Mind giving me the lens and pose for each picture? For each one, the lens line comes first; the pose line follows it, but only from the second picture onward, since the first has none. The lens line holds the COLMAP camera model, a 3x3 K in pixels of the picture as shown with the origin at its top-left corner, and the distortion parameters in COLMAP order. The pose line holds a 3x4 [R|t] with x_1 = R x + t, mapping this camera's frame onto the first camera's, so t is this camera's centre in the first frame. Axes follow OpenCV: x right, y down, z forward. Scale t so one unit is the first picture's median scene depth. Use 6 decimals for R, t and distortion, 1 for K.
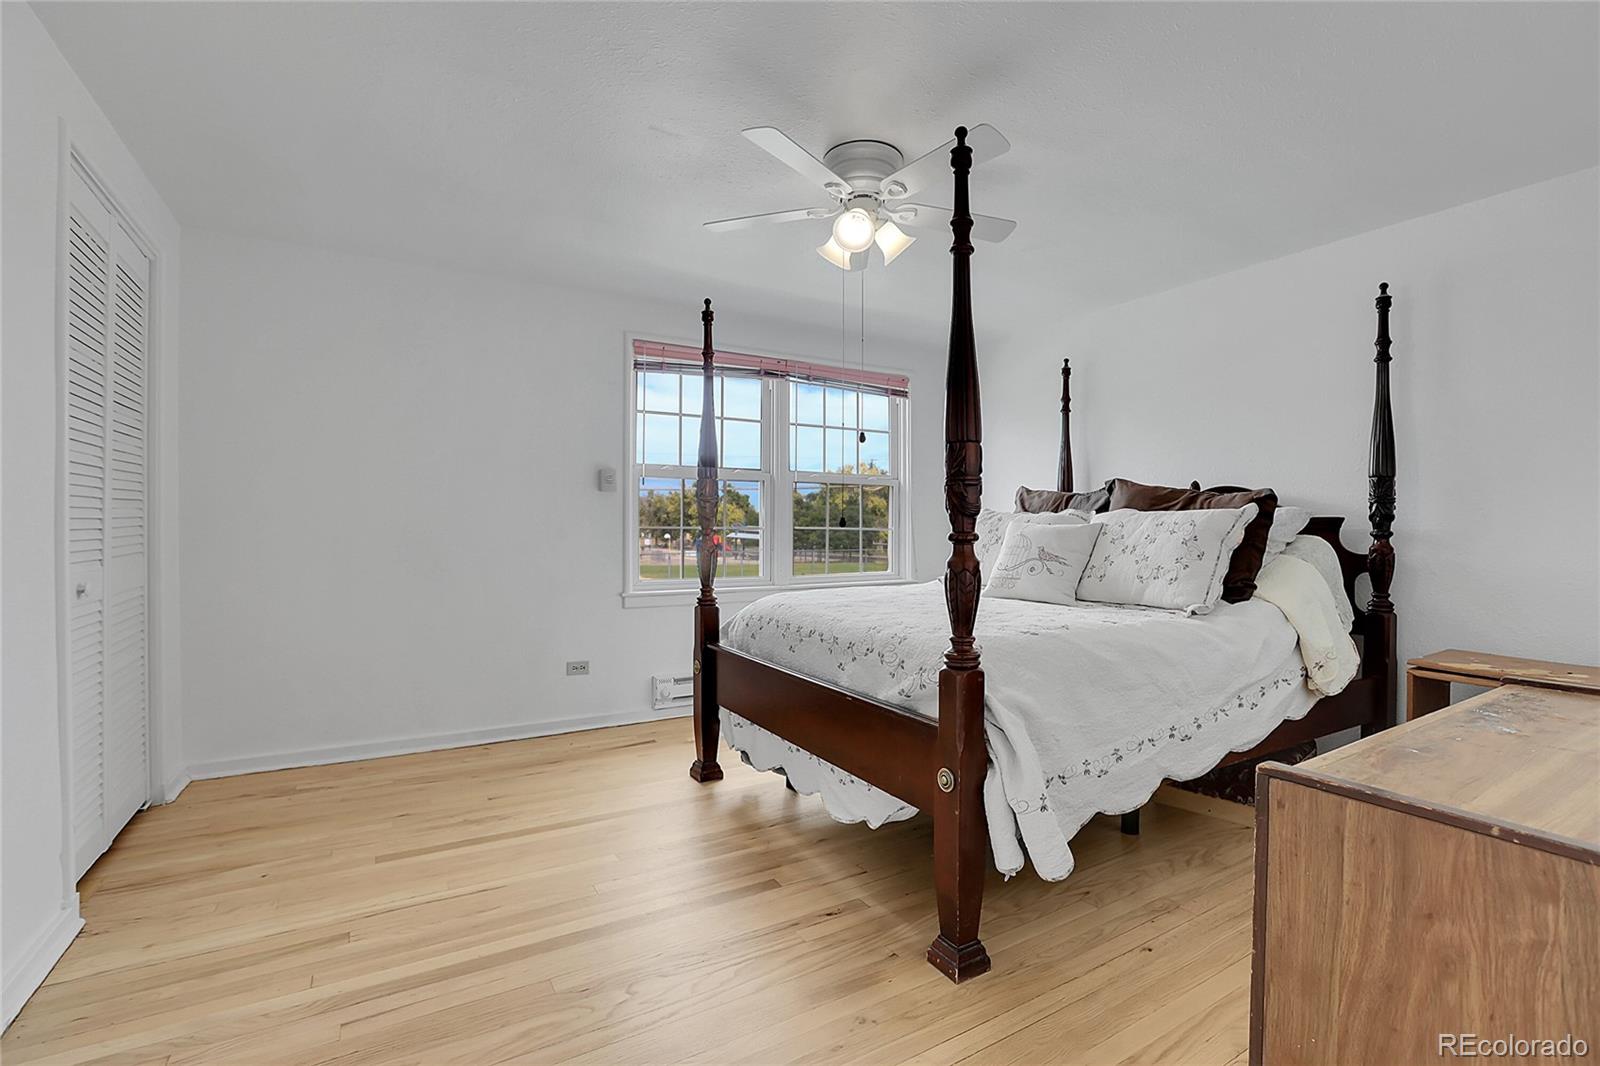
lens RADIAL K [[719.0, 0, 800.0], [0, 719.0, 533.0], [0, 0, 1]] dist [-0.000381, -0.000126]
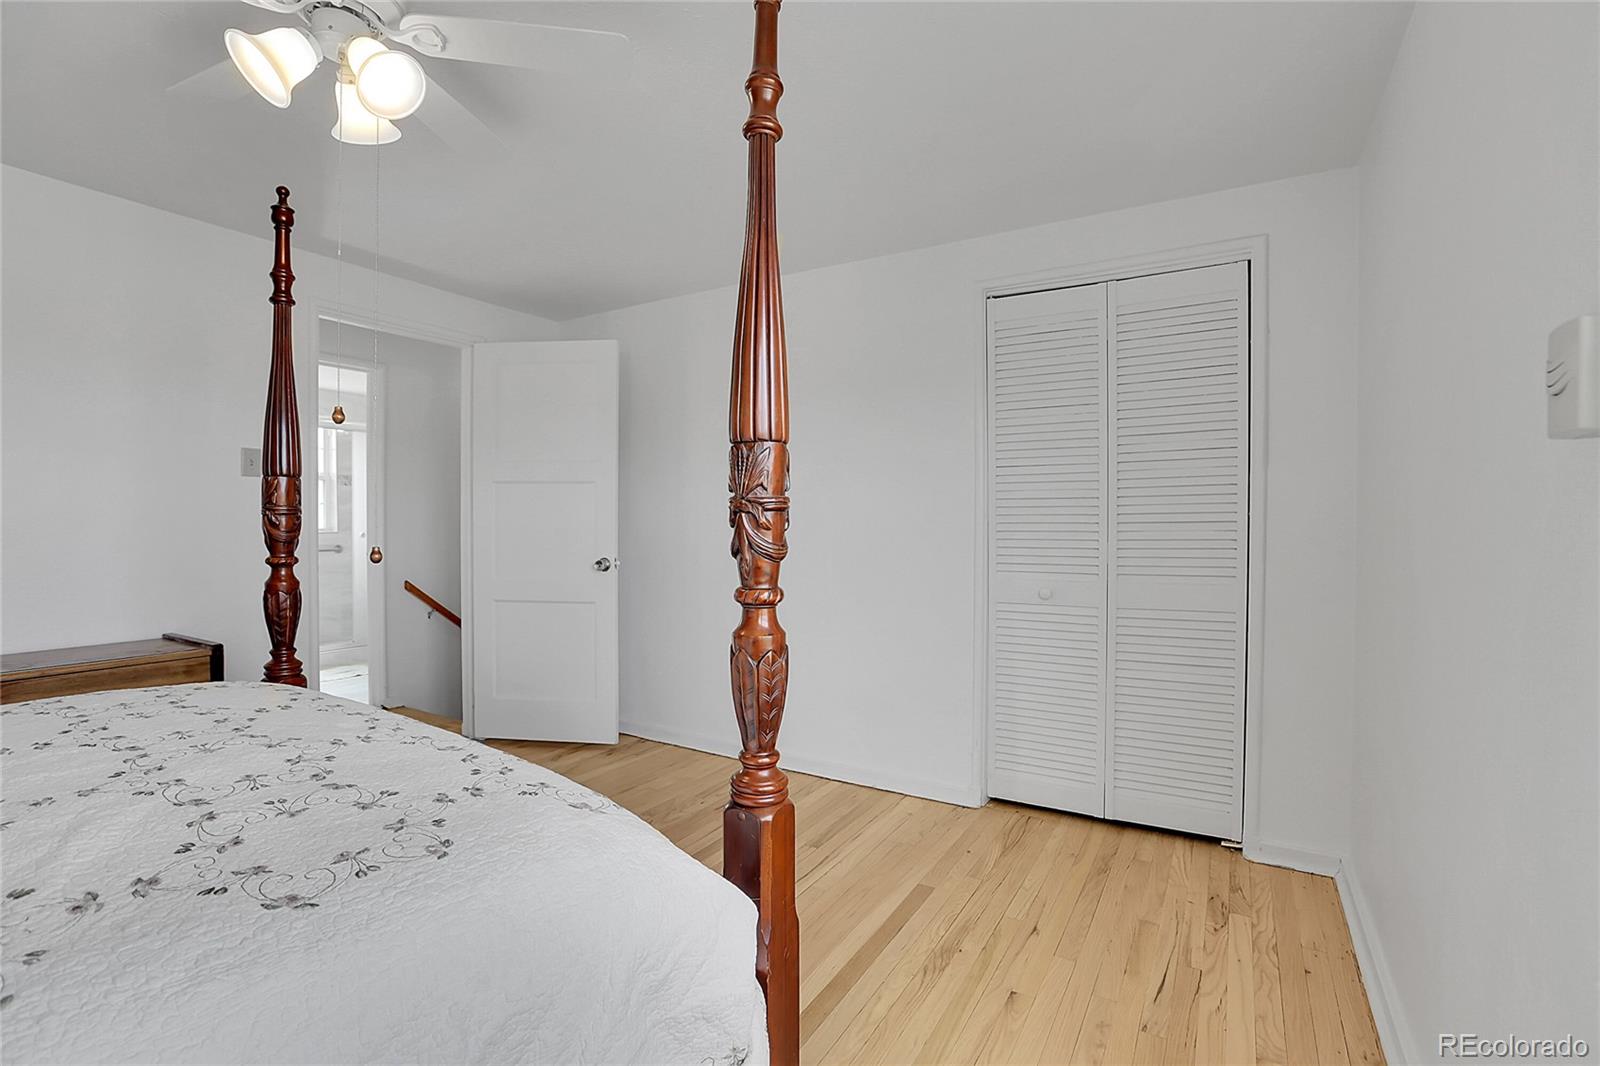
lens RADIAL K [[750.2, 0, 808.5], [0, 750.2, 526.0], [0, 0, 1]] dist [-0.003850, -0.000307]
pose [[-0.875452, -0.000732, -0.483305, 0.045956], [-0.010788, 0.999779, 0.018028, -0.051462], [0.483185, 0.020996, -0.875267, 1.709359]]
